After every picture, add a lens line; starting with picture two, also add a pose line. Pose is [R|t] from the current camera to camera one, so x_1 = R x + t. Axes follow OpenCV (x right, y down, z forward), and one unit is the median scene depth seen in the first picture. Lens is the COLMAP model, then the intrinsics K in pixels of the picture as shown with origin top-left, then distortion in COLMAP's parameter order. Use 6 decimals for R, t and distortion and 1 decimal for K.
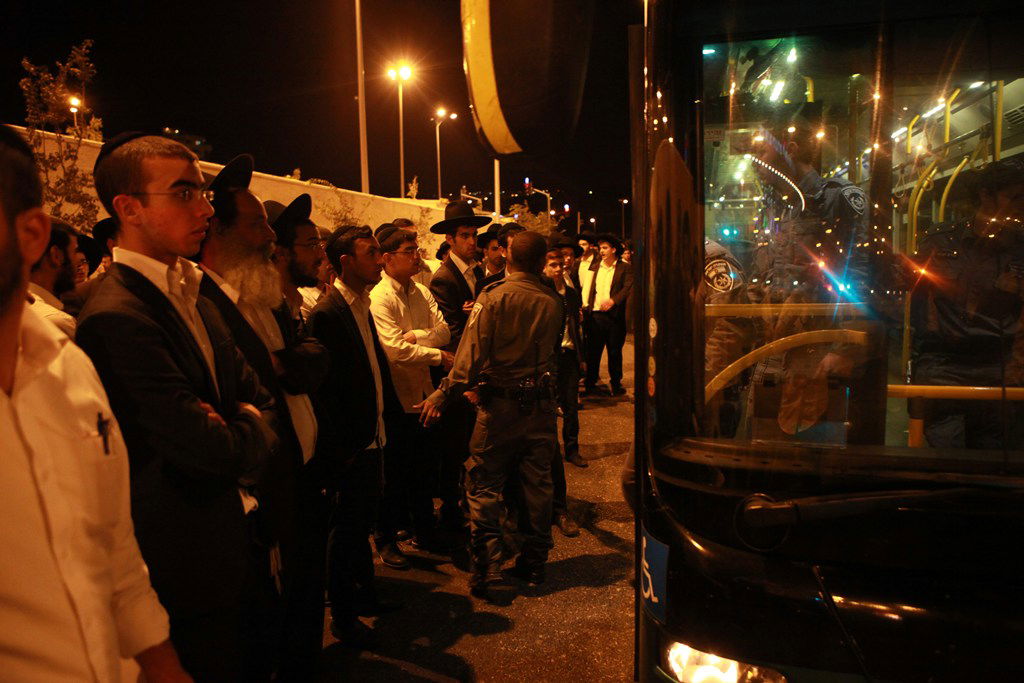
lens RADIAL K [[714.3, 0, 515.8], [0, 714.3, 342.2], [0, 0, 1]] dist [-0.070316, 0.037204]
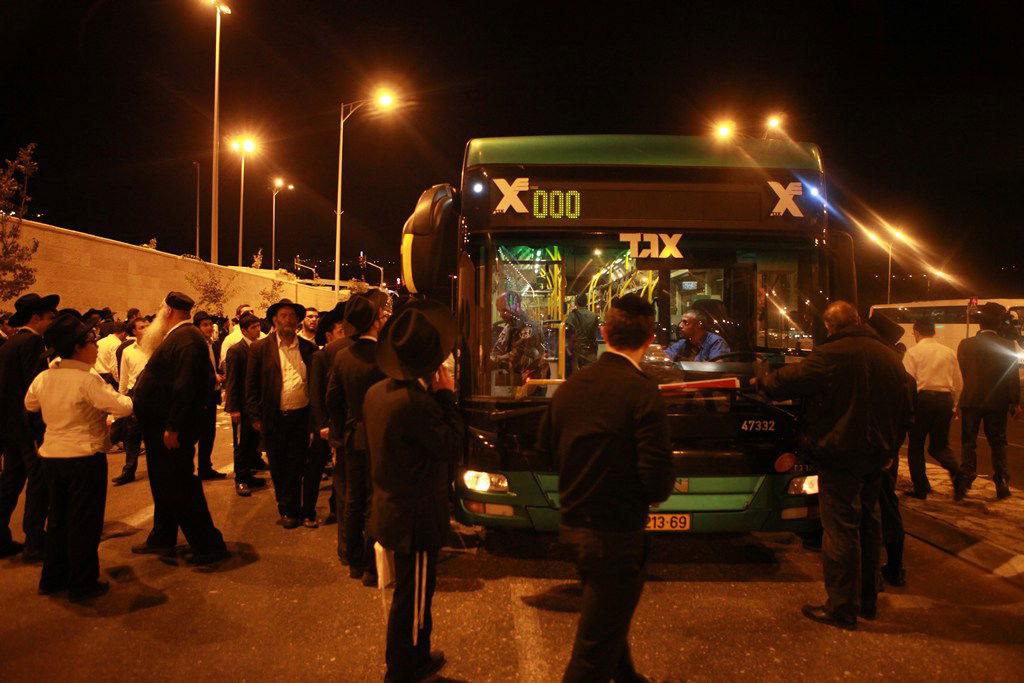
lens RADIAL K [[714.3, 0, 517.8], [0, 714.3, 339.6], [0, 0, 1]] dist [-0.070316, 0.037204]
pose [[0.971851, 0.026577, 0.234092, -0.181270], [-0.001776, 0.994415, -0.105522, 0.156878], [-0.235590, 0.102136, 0.966471, -1.297576]]
